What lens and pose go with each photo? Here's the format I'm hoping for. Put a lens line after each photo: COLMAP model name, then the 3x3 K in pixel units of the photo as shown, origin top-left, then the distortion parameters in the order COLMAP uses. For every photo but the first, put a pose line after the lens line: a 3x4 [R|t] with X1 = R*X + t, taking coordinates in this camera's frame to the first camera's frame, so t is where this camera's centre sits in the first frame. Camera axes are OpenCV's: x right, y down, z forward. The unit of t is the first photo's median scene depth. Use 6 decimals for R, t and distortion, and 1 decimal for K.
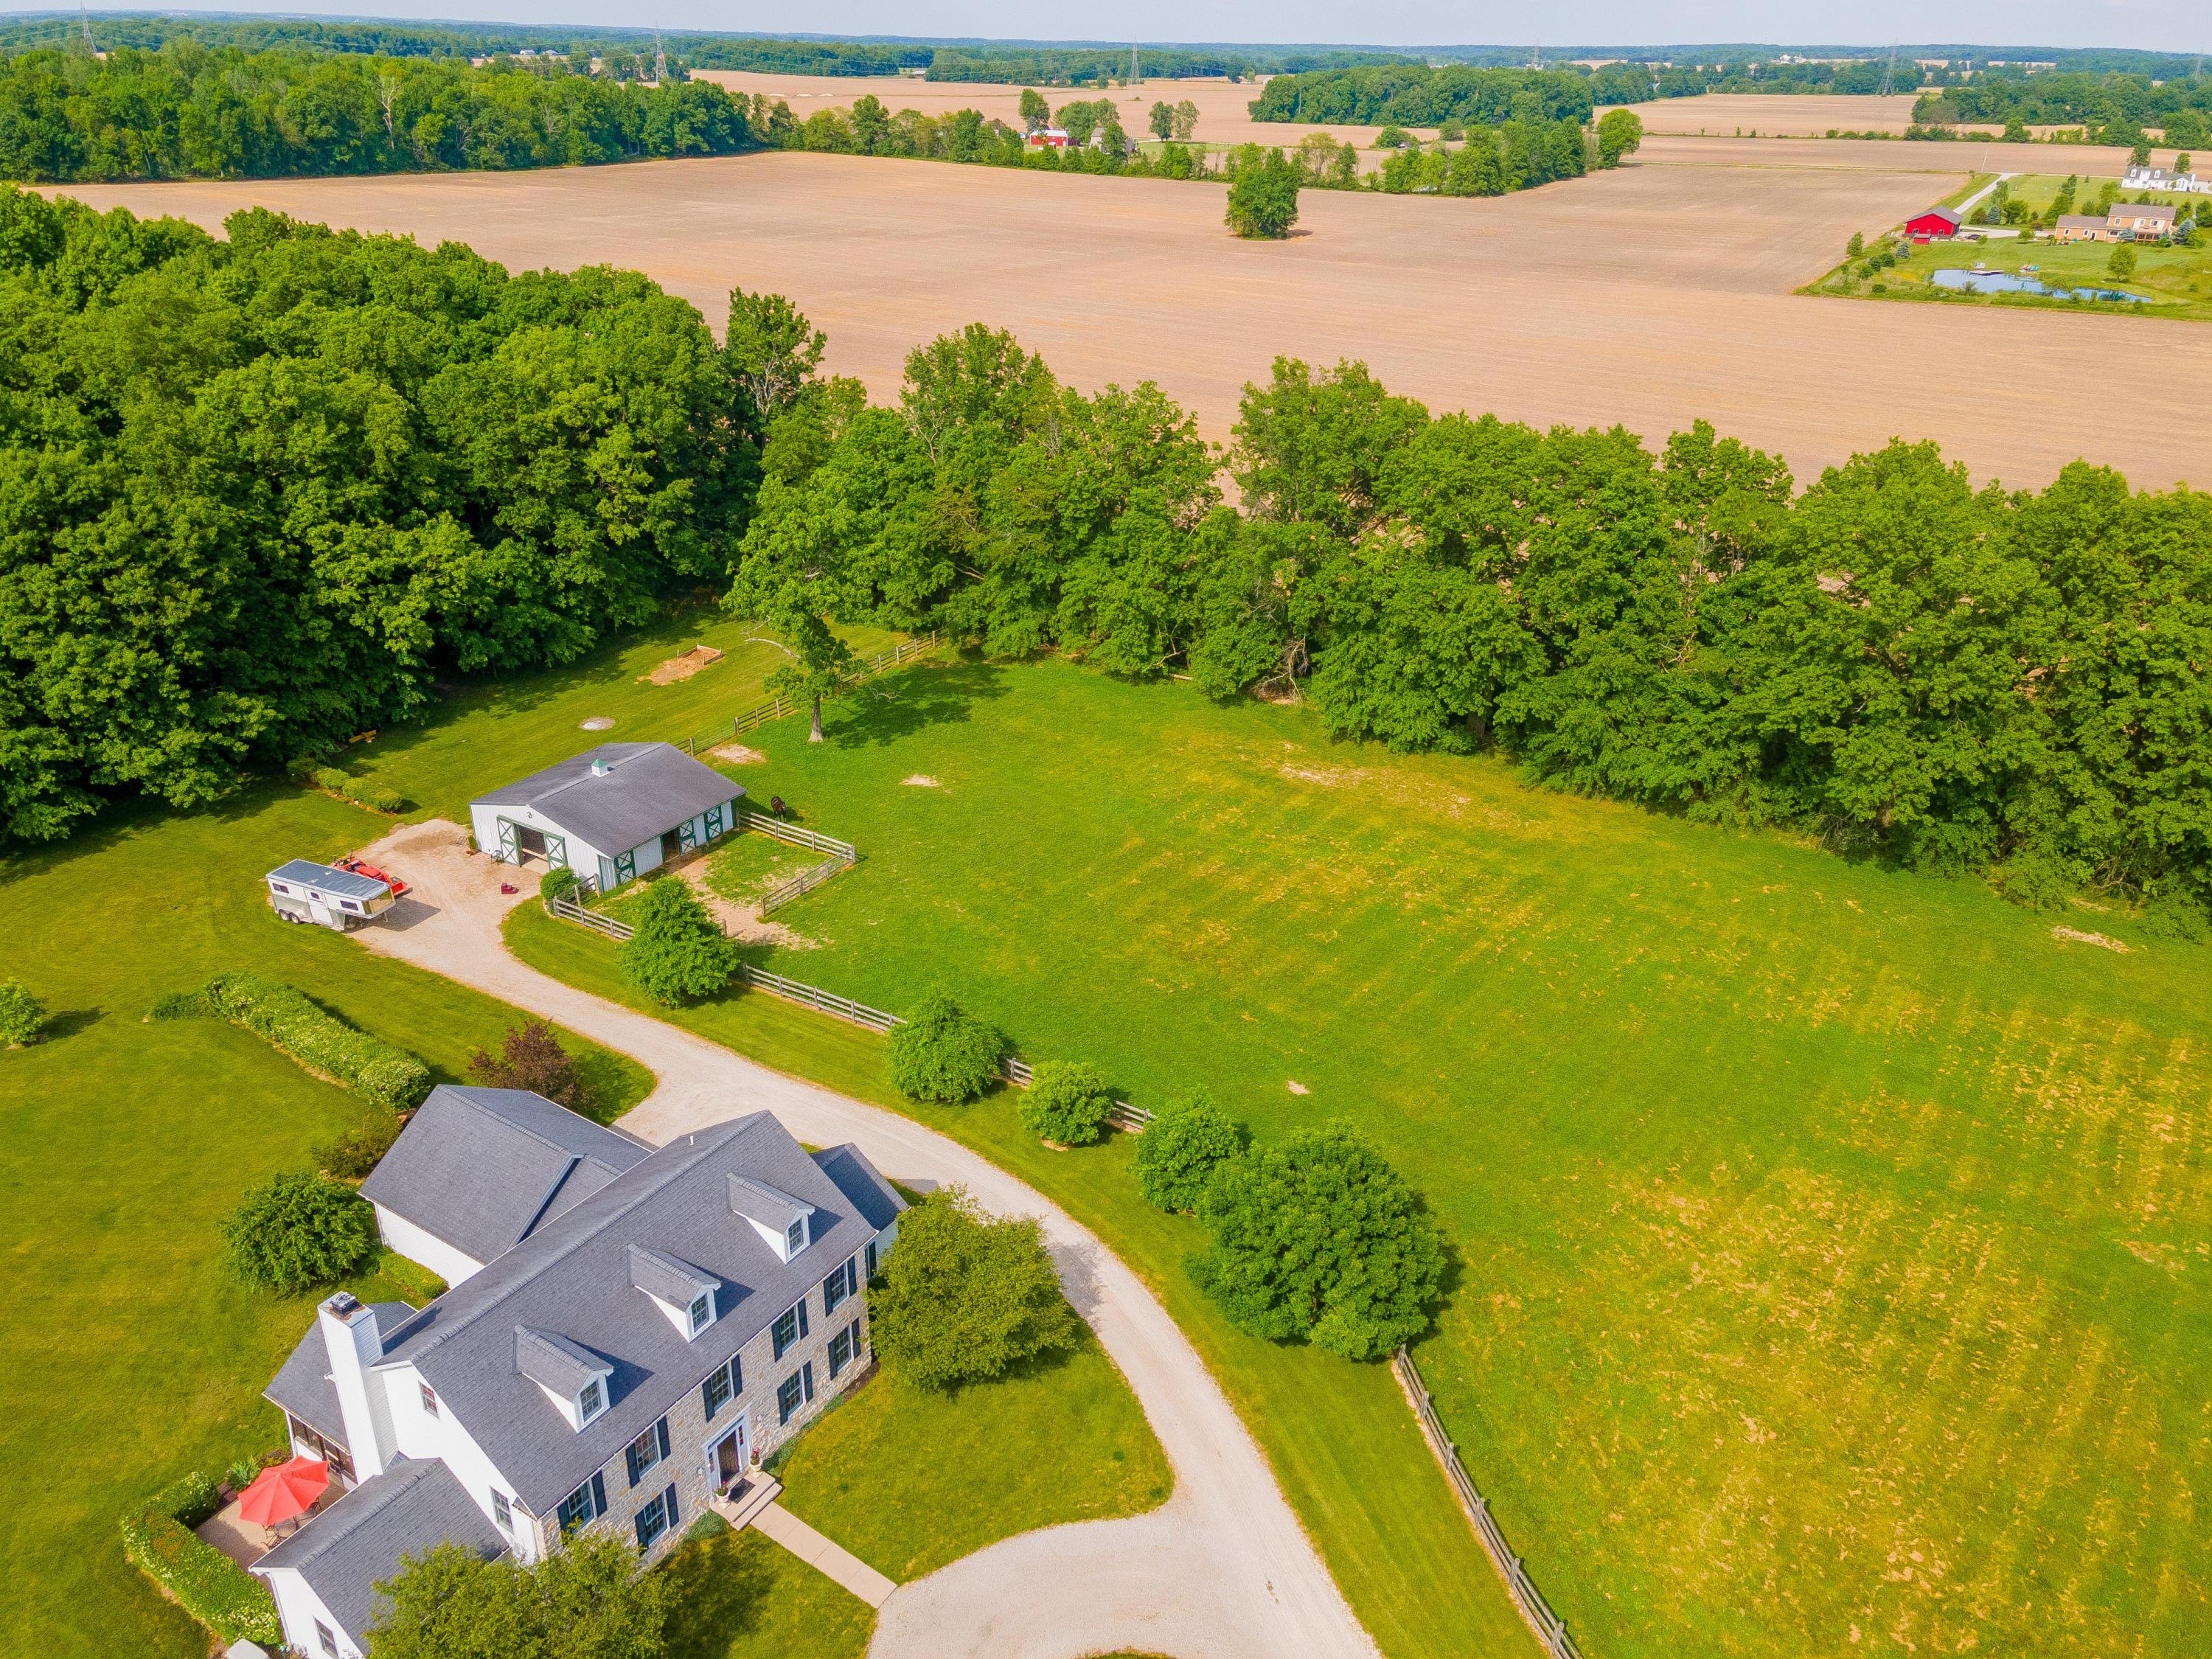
lens RADIAL K [[1613.3, 0, 1108.6], [0, 1613.3, 773.7], [0, 0, 1]] dist [0.042339, 0.028796]
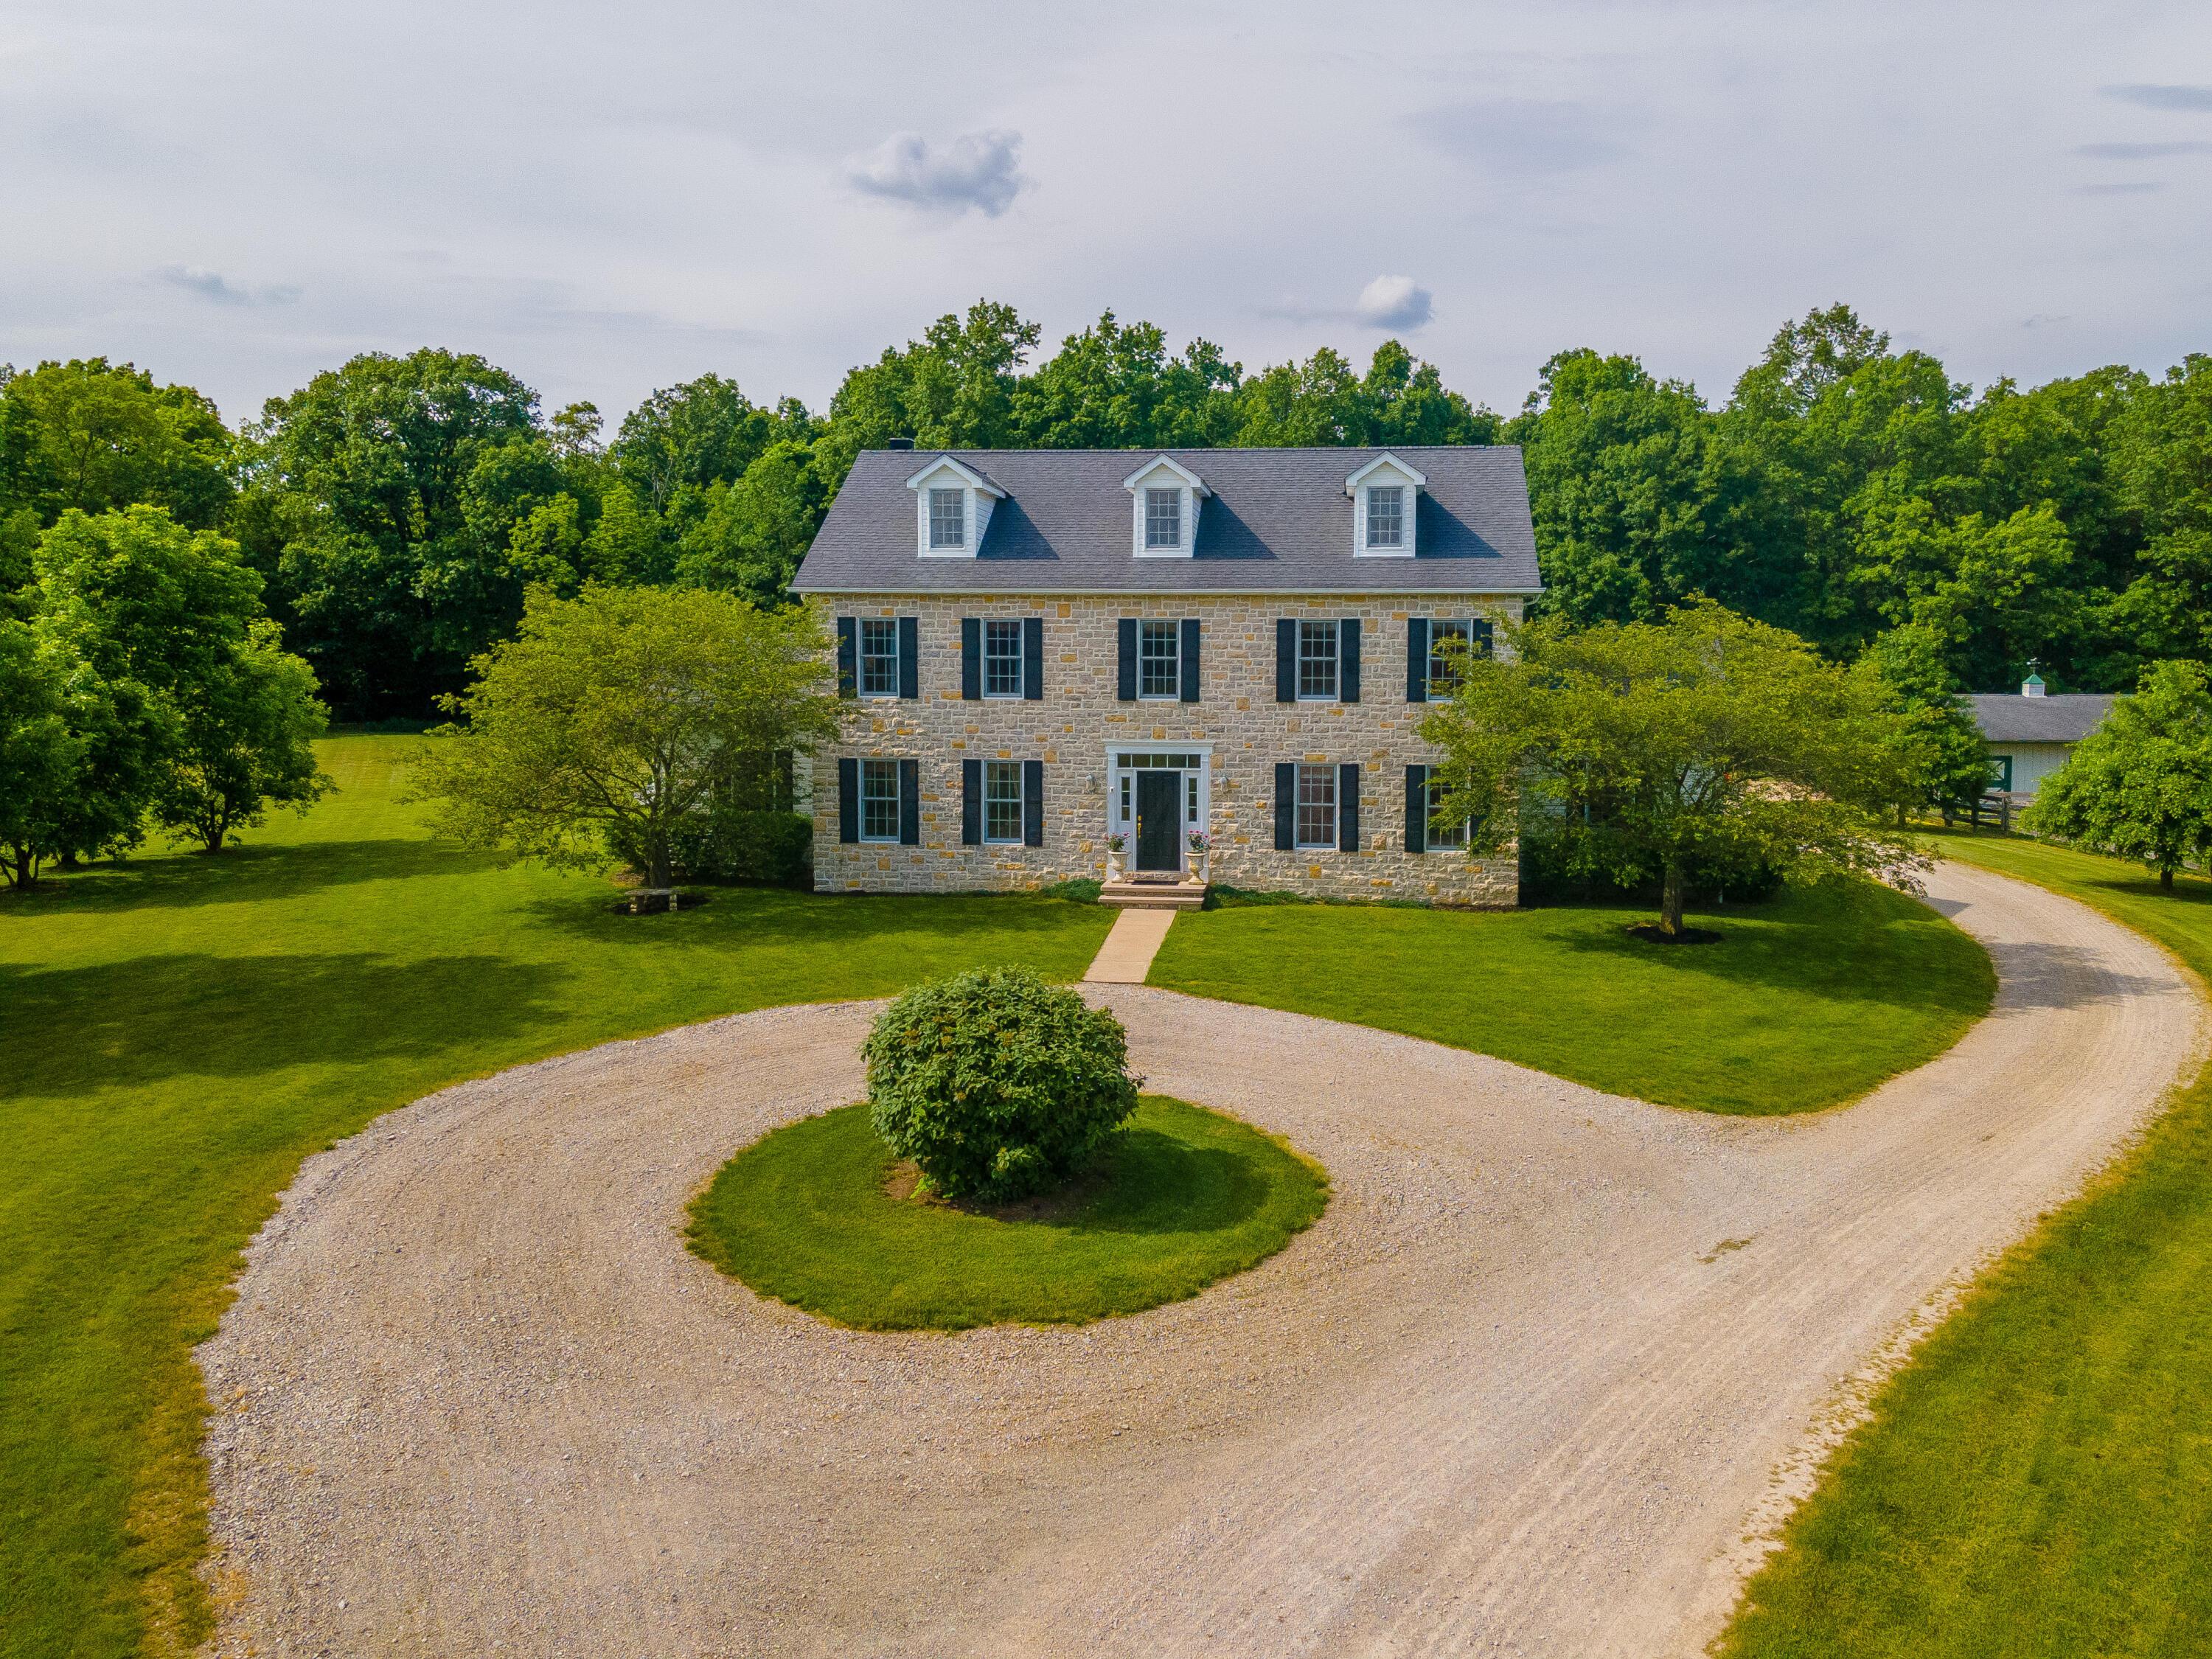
lens RADIAL K [[1690.9, 0, 1185.3], [0, 1690.9, 767.3], [0, 0, 1]] dist [0.034404, 0.051589]
pose [[0.456401, 0.041623, -0.888800, 0.169538], [-0.362247, 0.921066, -0.142881, 0.256208], [0.812696, 0.387177, 0.435453, 0.383663]]
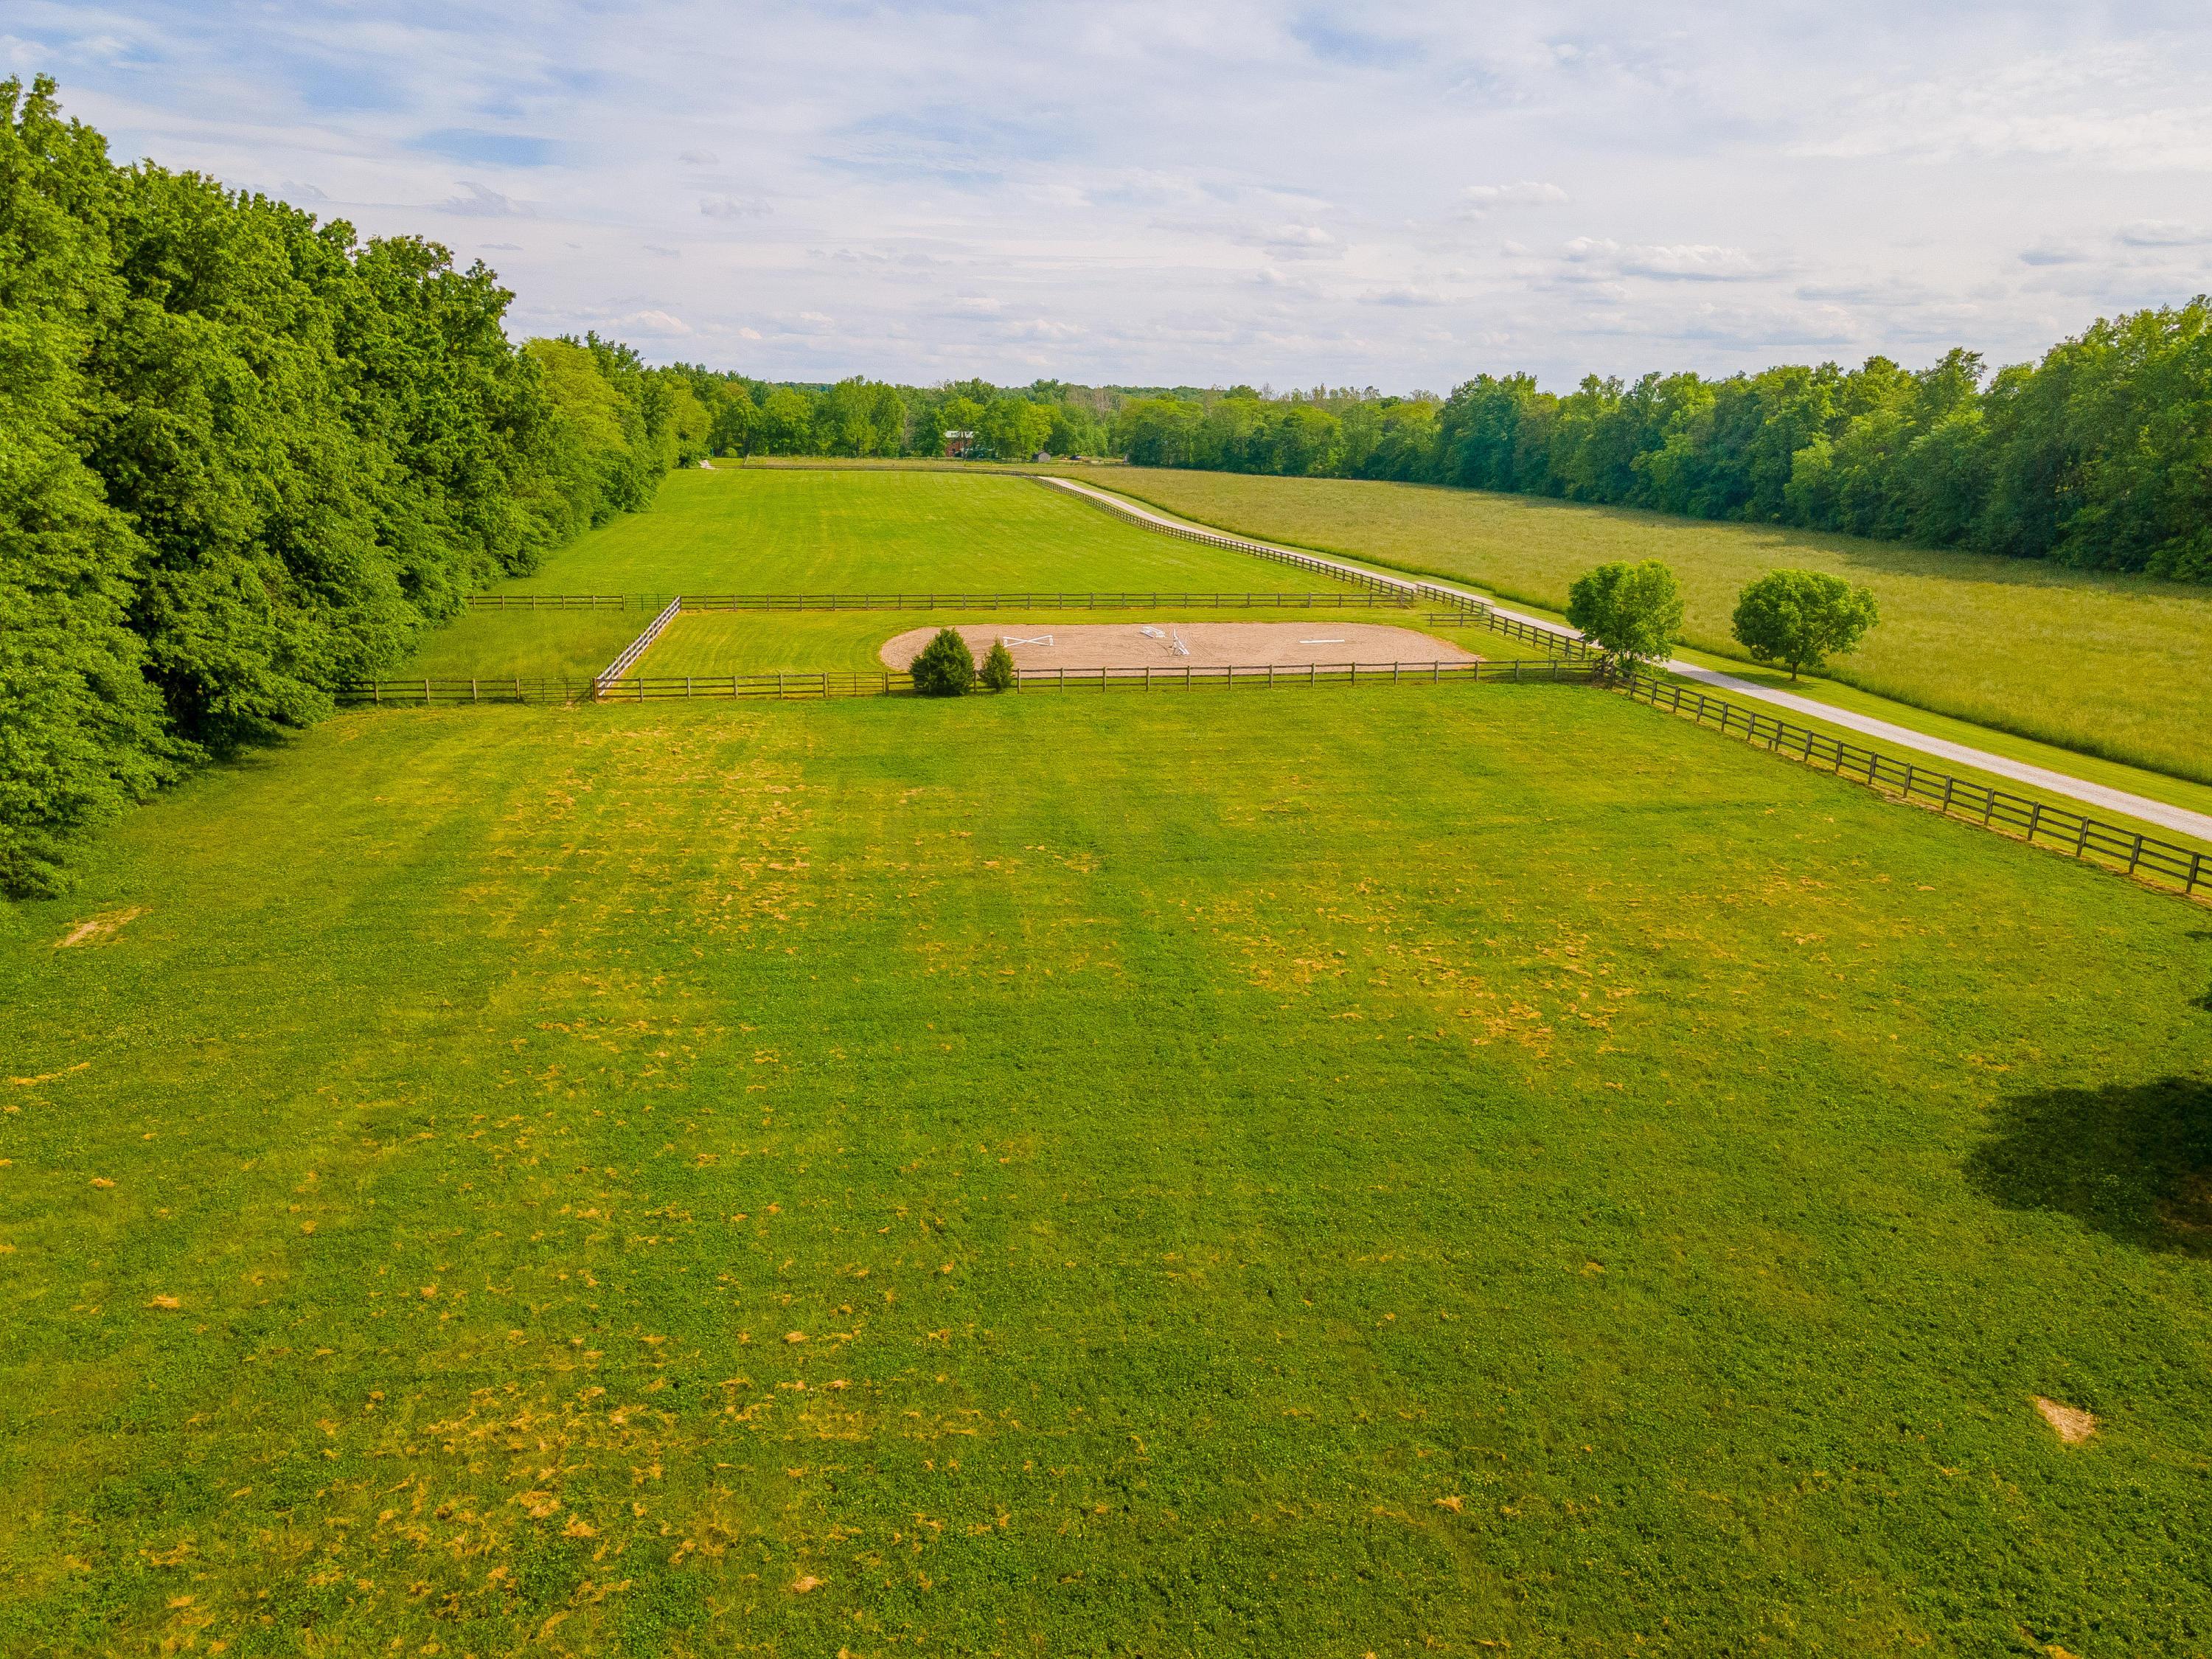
lens RADIAL K [[1613.3, 0, 1108.6], [0, 1613.3, 773.7], [0, 0, 1]] dist [0.042339, 0.028796]
pose [[-0.668947, -0.196596, 0.716840, 0.025657], [0.269354, 0.834730, 0.480286, -0.094090], [-0.692790, 0.514370, -0.505436, 0.944718]]
